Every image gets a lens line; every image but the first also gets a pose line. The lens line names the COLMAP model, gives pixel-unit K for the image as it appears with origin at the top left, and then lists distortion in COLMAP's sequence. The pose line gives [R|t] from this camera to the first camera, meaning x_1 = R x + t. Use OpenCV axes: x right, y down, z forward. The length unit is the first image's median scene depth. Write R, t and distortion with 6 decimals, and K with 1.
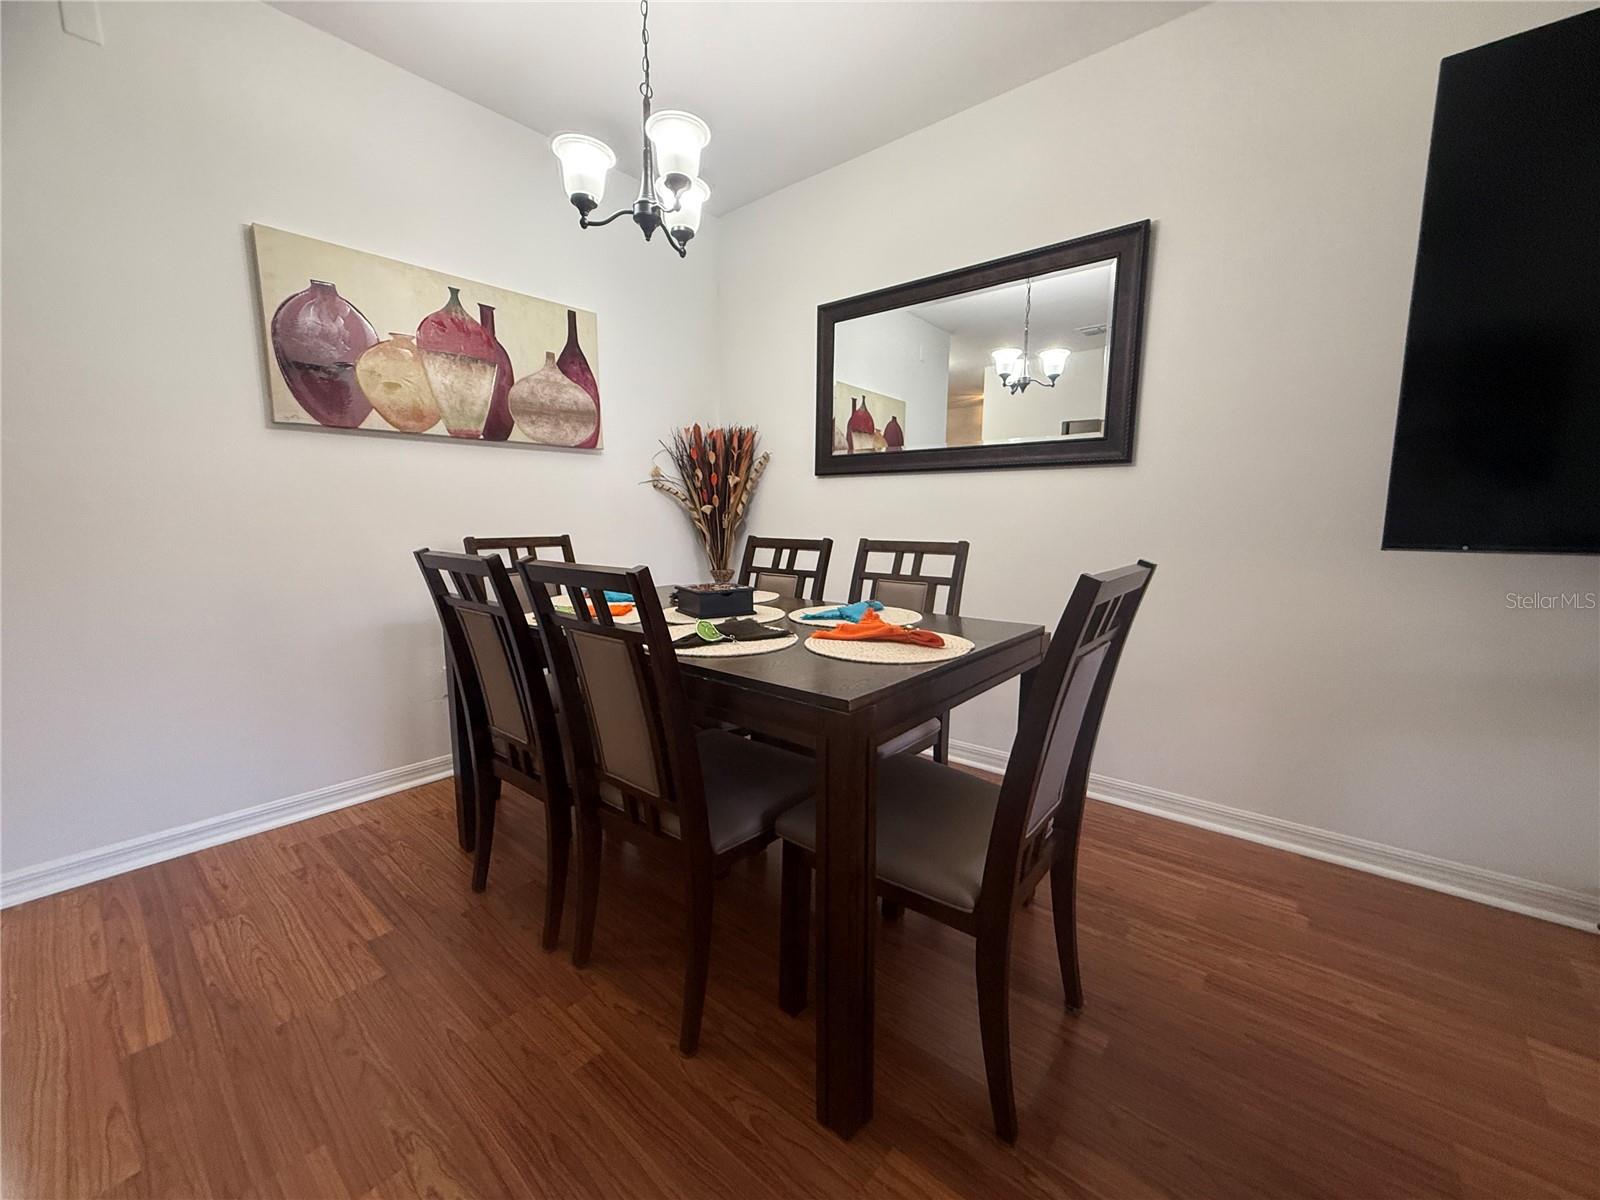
lens RADIAL K [[633.2, 0, 801.2], [0, 633.2, 606.8], [0, 0, 1]] dist [0.001430, -0.000570]
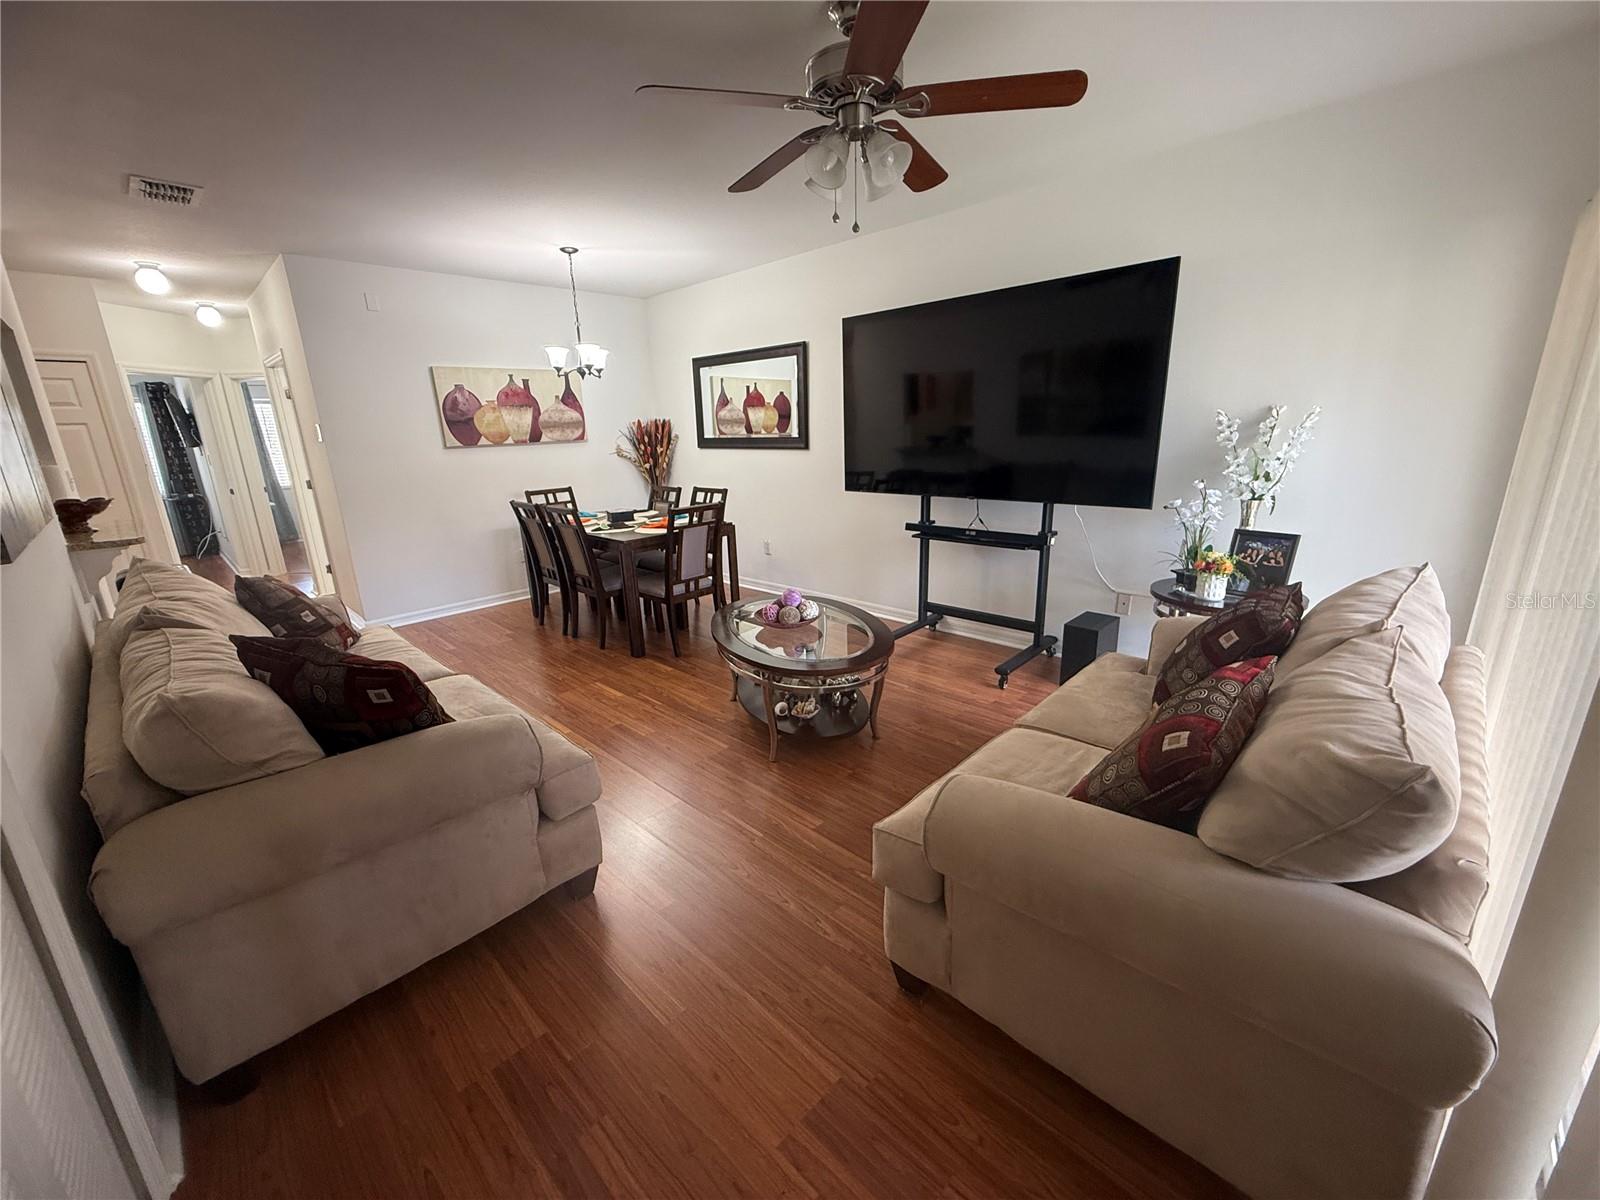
lens RADIAL K [[633.2, 0, 796.0], [0, 633.2, 597.2], [0, 0, 1]] dist [0.001430, -0.000570]
pose [[0.996197, -0.017265, -0.085402, 0.524968], [0.027688, 0.992094, 0.122408, 0.014824], [0.082613, -0.124307, 0.988799, -1.019155]]
